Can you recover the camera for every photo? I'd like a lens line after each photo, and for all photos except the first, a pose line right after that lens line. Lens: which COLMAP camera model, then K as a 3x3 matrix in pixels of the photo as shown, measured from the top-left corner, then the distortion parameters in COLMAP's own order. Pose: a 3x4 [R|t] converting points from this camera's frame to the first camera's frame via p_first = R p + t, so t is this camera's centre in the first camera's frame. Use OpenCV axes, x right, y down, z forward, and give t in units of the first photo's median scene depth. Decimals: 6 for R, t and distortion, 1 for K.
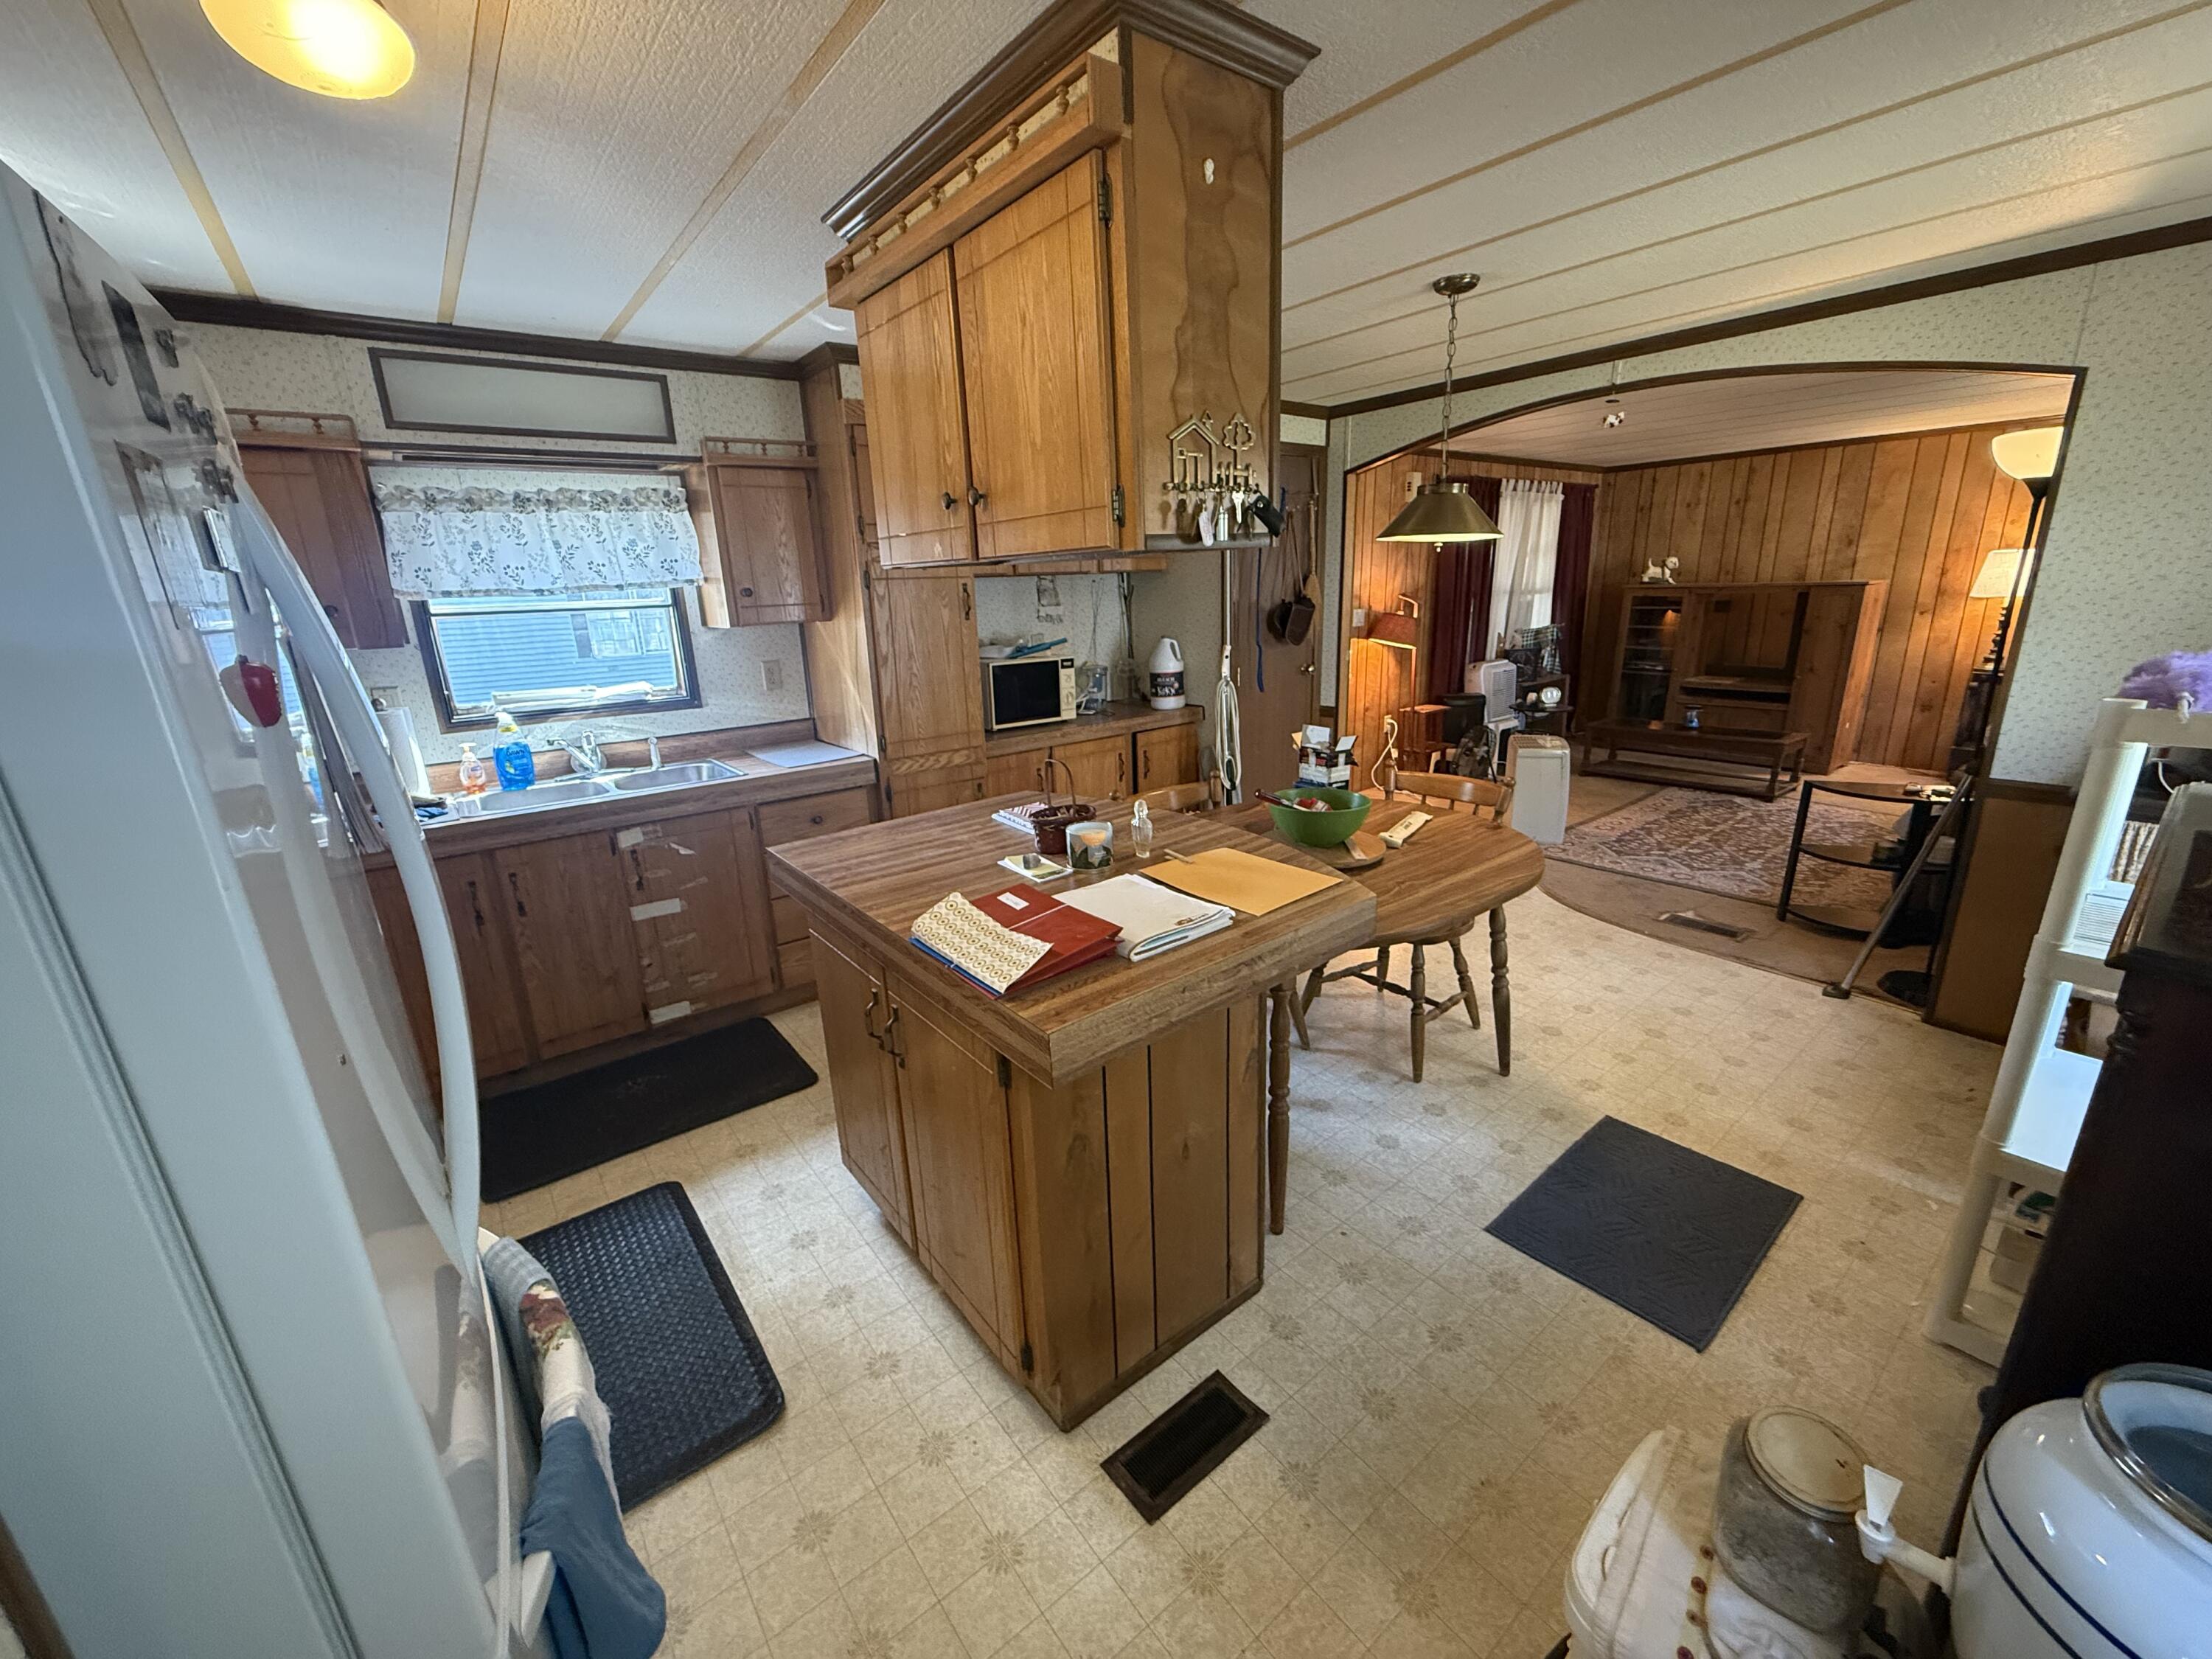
lens RADIAL K [[876.0, 0, 1101.8], [0, 876.0, 835.3], [0, 0, 1]] dist [-0.001618, -0.000740]
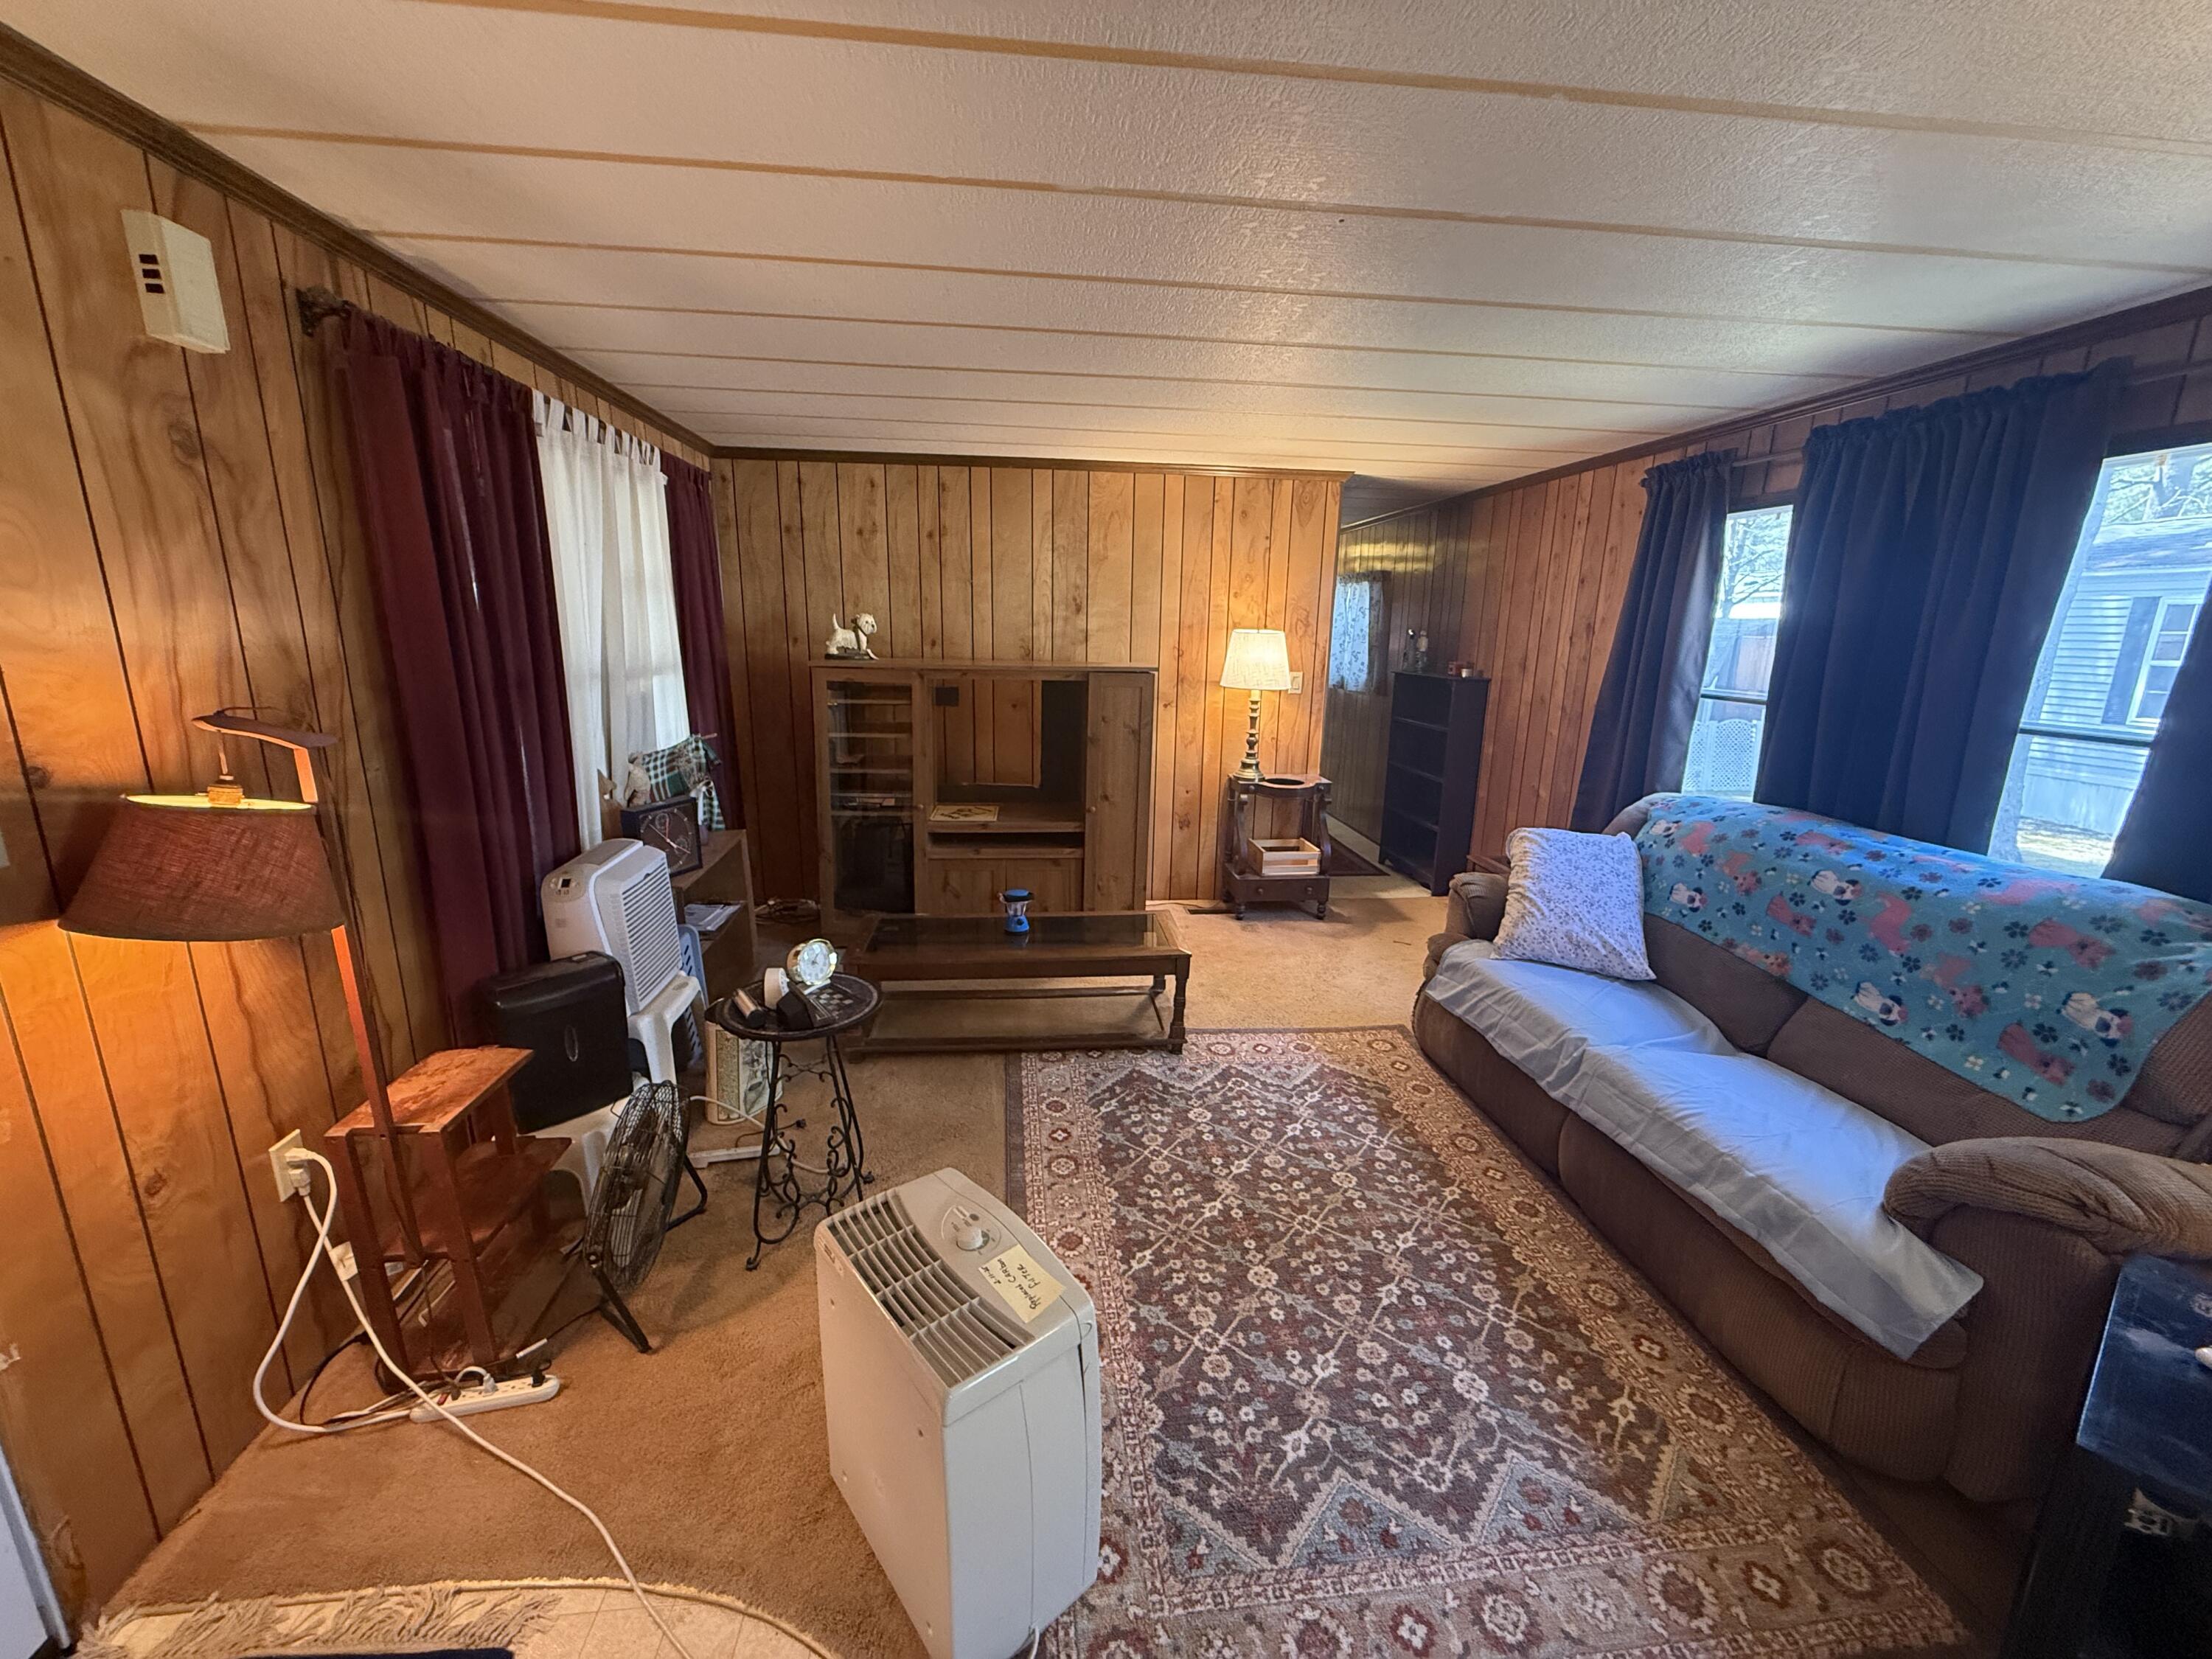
lens RADIAL K [[876.0, 0, 1099.6], [0, 876.0, 827.8], [0, 0, 1]] dist [-0.001618, -0.000740]
pose [[0.534647, -0.148287, 0.831964, 0.238719], [0.195984, 0.979401, 0.048620, -0.185407], [-0.822036, 0.137057, 0.552696, 0.597844]]
